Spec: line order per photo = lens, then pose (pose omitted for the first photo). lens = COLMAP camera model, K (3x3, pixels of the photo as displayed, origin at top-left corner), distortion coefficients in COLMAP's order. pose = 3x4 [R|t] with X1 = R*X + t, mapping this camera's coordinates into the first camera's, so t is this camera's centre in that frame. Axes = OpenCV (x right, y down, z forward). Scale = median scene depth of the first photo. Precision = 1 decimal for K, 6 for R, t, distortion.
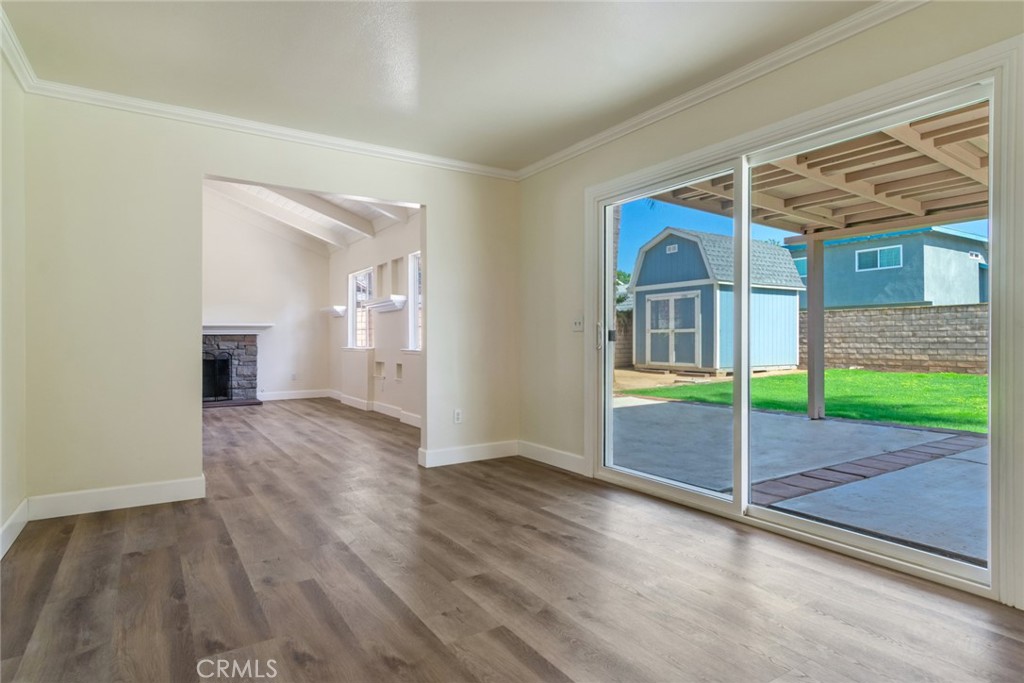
lens RADIAL K [[544.8, 0, 508.9], [0, 544.8, 340.4], [0, 0, 1]] dist [-0.000347, -0.001673]
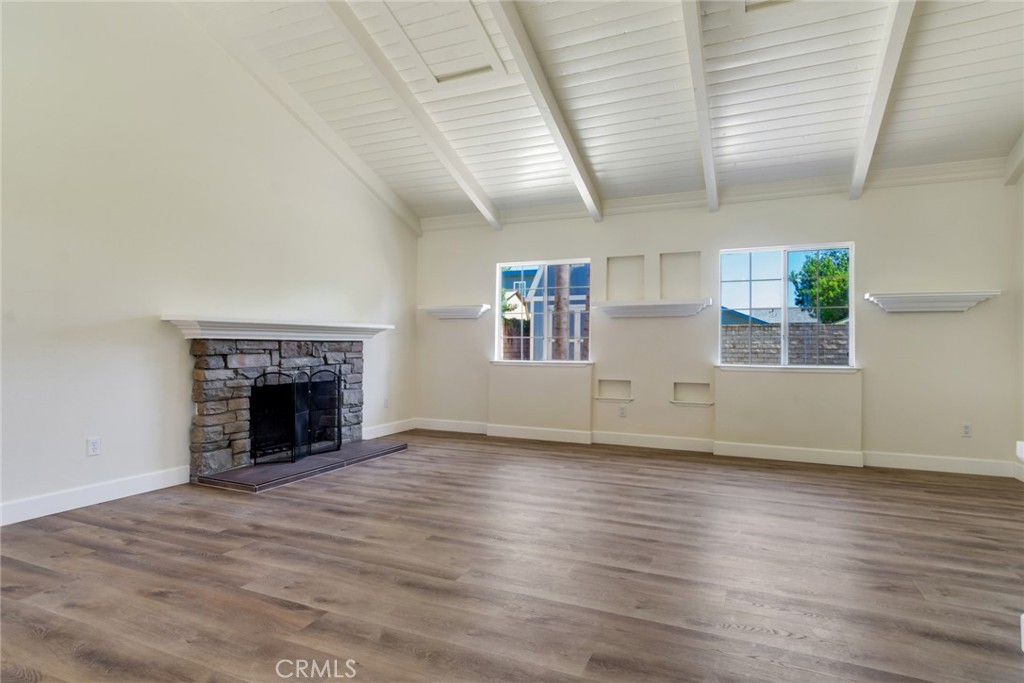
lens RADIAL K [[544.8, 0, 505.1], [0, 544.8, 346.4], [0, 0, 1]] dist [-0.000347, -0.001673]
pose [[0.842731, 0.009481, 0.538252, -0.672920], [-0.009067, 0.999953, -0.003418, -0.003912], [-0.538259, -0.002000, 0.842777, 0.359084]]
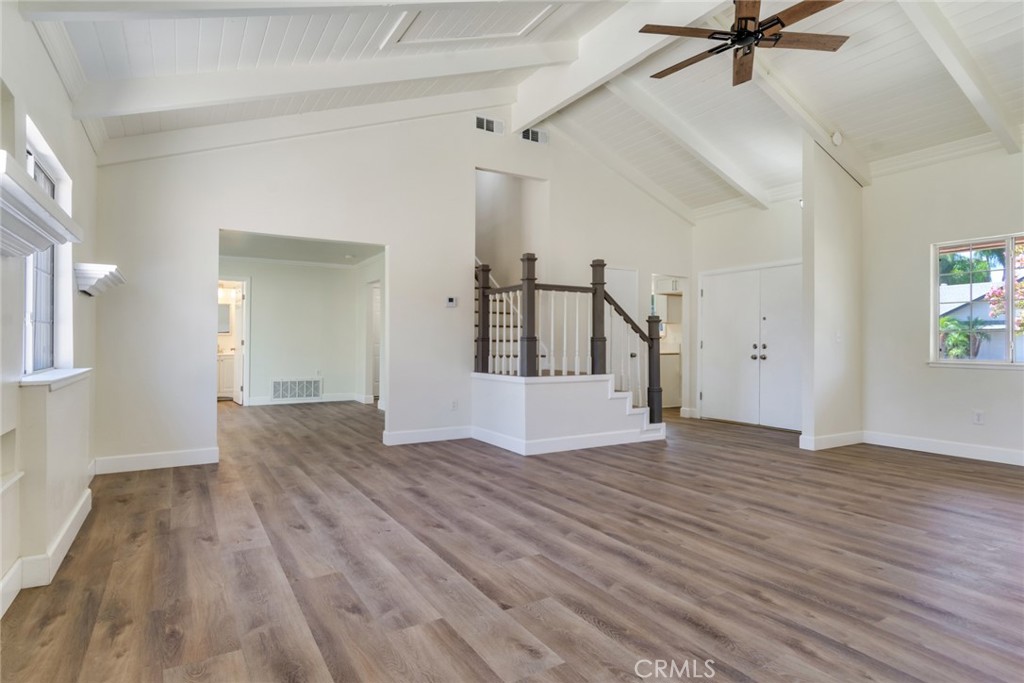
lens RADIAL K [[544.8, 0, 514.1], [0, 544.8, 338.5], [0, 0, 1]] dist [-0.000347, -0.001673]
pose [[-0.999750, 0.000325, 0.022352, -0.383158], [0.000271, 0.999997, -0.002419, -0.007503], [-0.022353, -0.002413, -0.999747, 1.004623]]
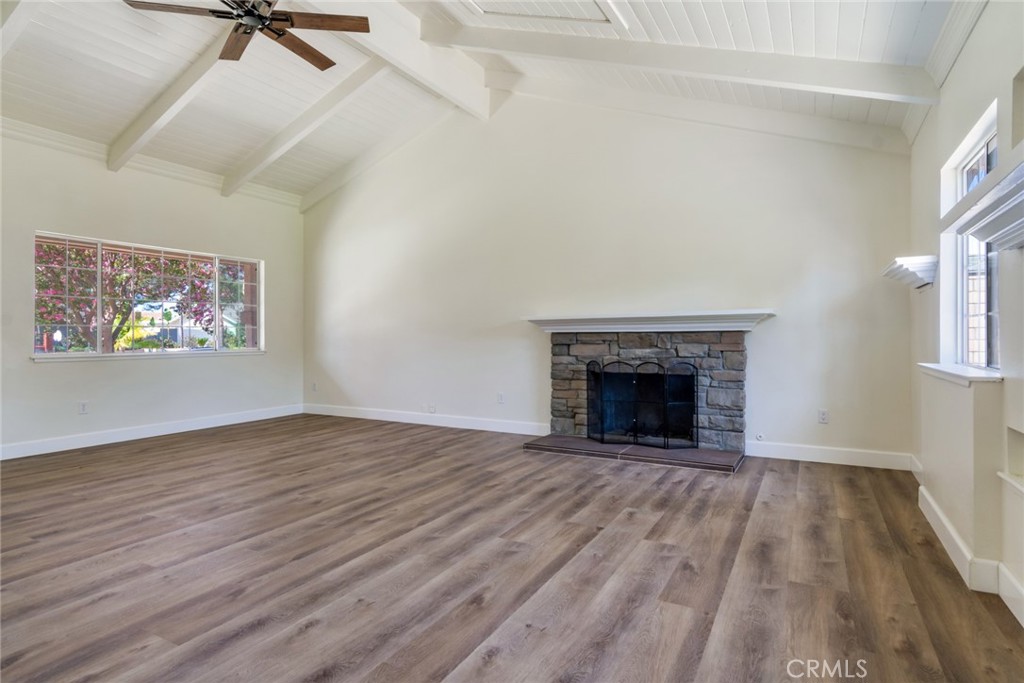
lens RADIAL K [[544.8, 0, 511.8], [0, 544.8, 331.5], [0, 0, 1]] dist [-0.000347, -0.001673]
pose [[0.473675, -0.004418, -0.880689, -0.103482], [-0.001199, 0.999983, -0.005661, -0.007002], [0.880699, 0.003737, 0.473661, 0.552838]]
